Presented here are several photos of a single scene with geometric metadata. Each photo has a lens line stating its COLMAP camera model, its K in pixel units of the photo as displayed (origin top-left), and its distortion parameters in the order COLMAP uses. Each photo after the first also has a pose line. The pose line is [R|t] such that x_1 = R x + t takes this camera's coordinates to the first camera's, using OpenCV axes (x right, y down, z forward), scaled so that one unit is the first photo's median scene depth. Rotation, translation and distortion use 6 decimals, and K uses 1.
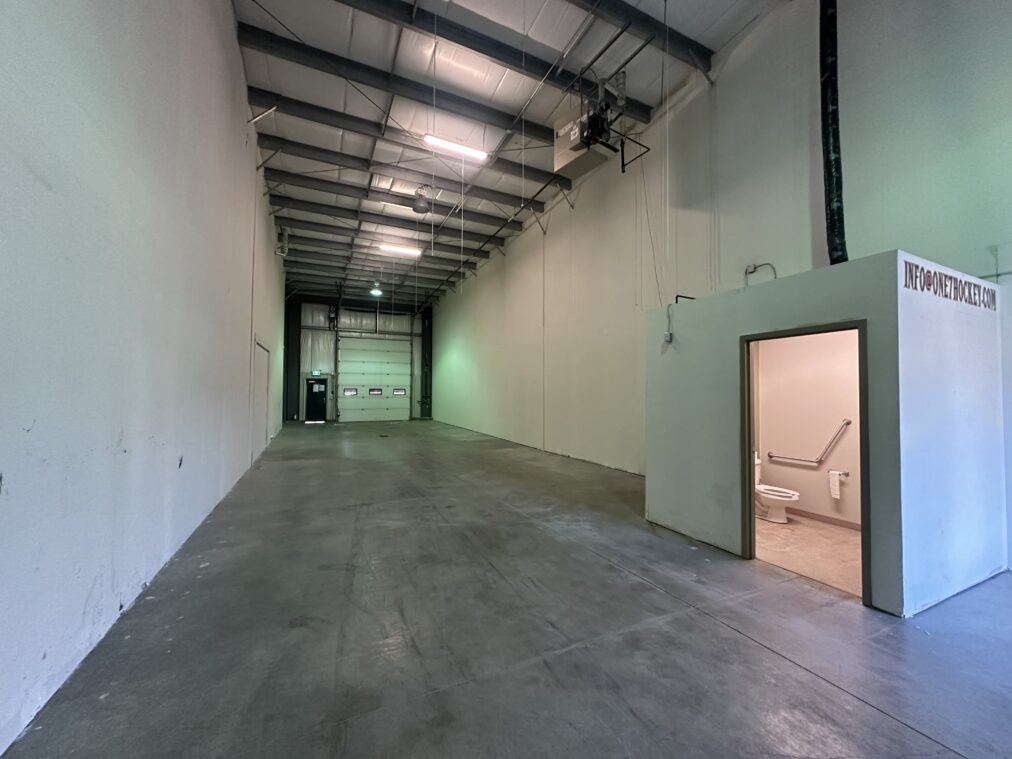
lens RADIAL K [[402.8, 0, 506.0], [0, 402.8, 379.5], [0, 0, 1]] dist [-0.003314, -0.000309]
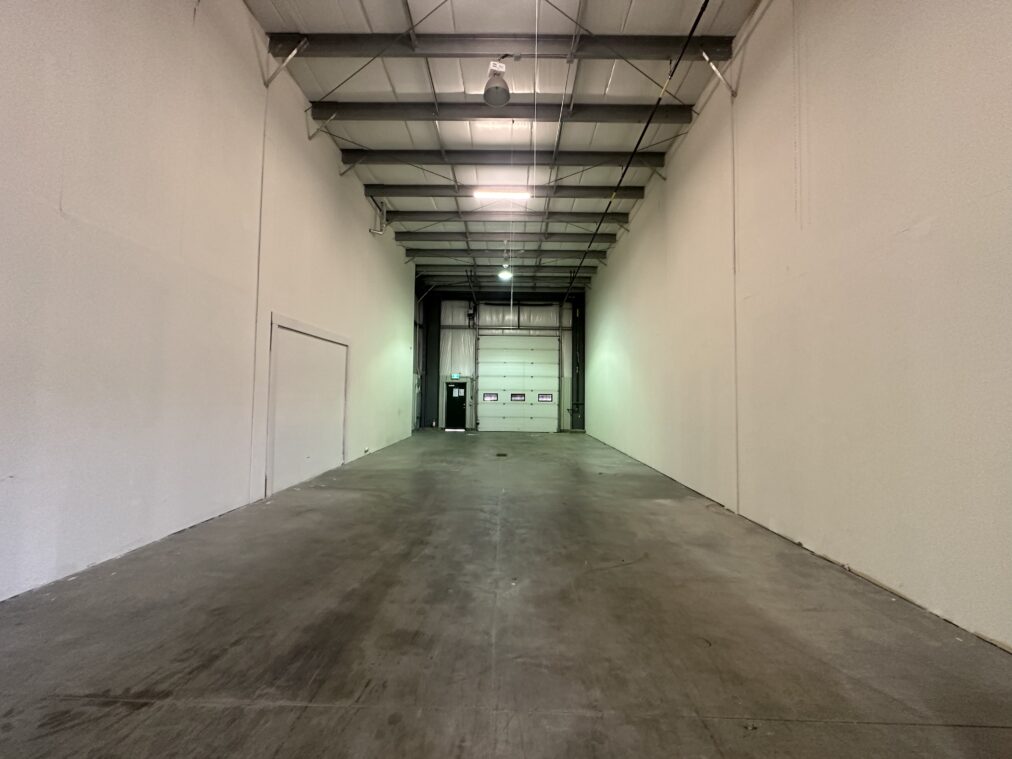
lens RADIAL K [[402.8, 0, 506.0], [0, 402.8, 379.5], [0, 0, 1]] dist [-0.003314, -0.000309]
pose [[0.898309, -0.010710, -0.439234, 0.030477], [0.003261, 0.999838, -0.017709, 0.007996], [0.439352, 0.014476, 0.898198, 0.227268]]
